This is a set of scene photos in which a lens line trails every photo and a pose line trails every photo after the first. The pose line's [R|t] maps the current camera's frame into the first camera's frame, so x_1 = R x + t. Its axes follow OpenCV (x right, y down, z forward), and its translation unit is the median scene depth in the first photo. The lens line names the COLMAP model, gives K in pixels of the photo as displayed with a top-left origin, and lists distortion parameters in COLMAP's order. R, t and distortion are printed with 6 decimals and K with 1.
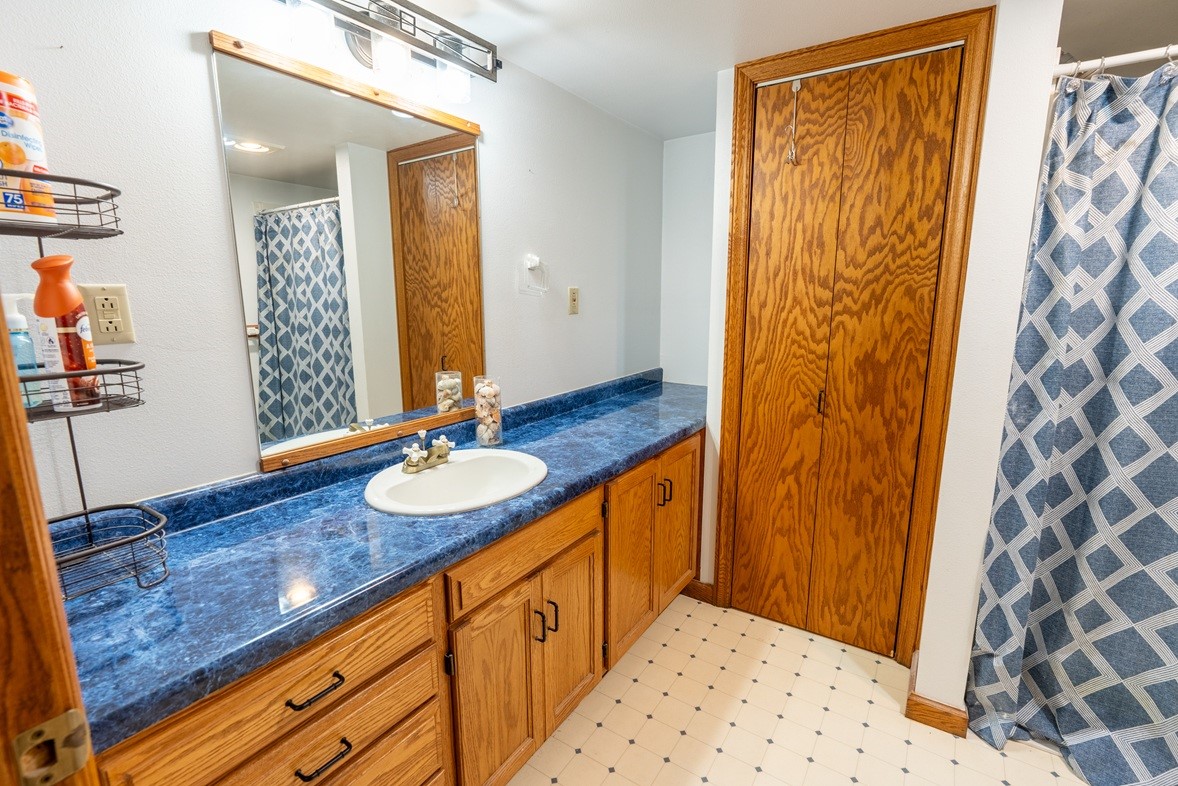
lens RADIAL K [[528.7, 0, 589.7], [0, 528.7, 392.2], [0, 0, 1]] dist [-0.008303, 0.002415]
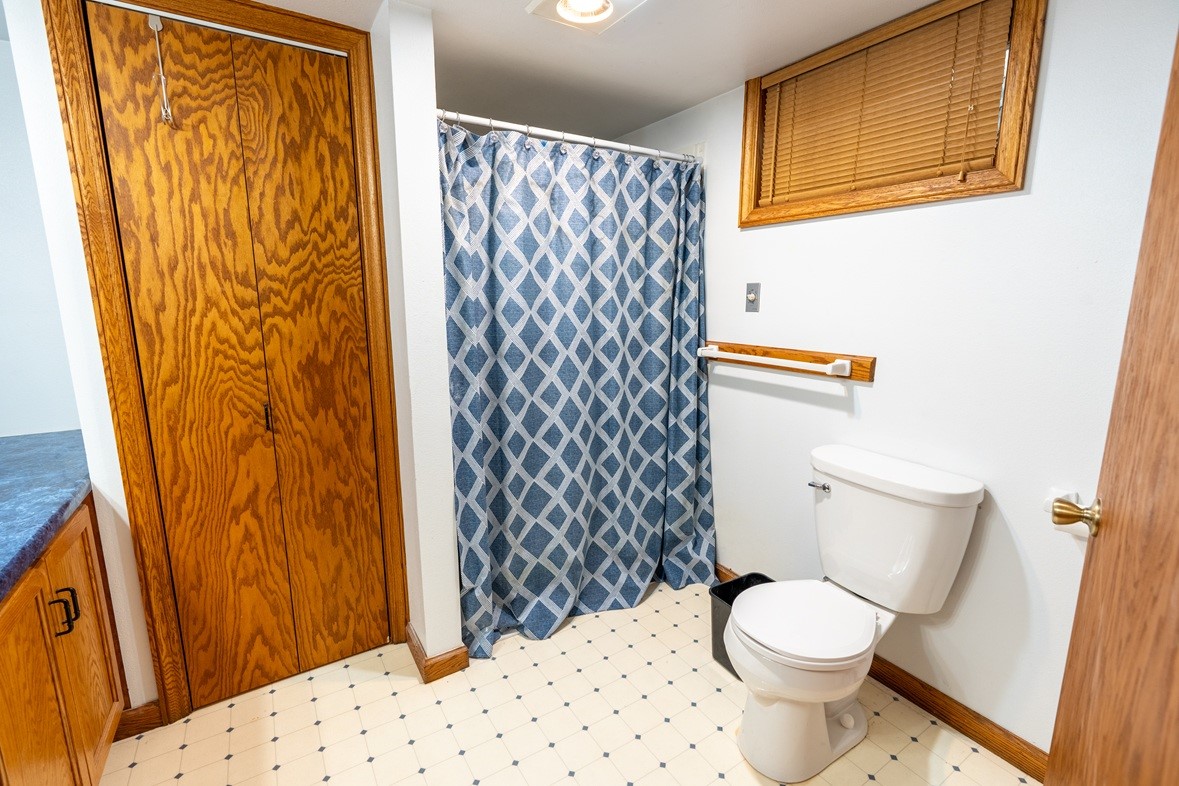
lens RADIAL K [[529.1, 0, 592.1], [0, 529.1, 391.4], [0, 0, 1]] dist [-0.008303, 0.002415]
pose [[0.401798, -0.163337, 0.901044, -0.133410], [0.164246, 0.980862, 0.104564, -0.029034], [-0.900878, 0.105980, 0.420935, 0.159760]]
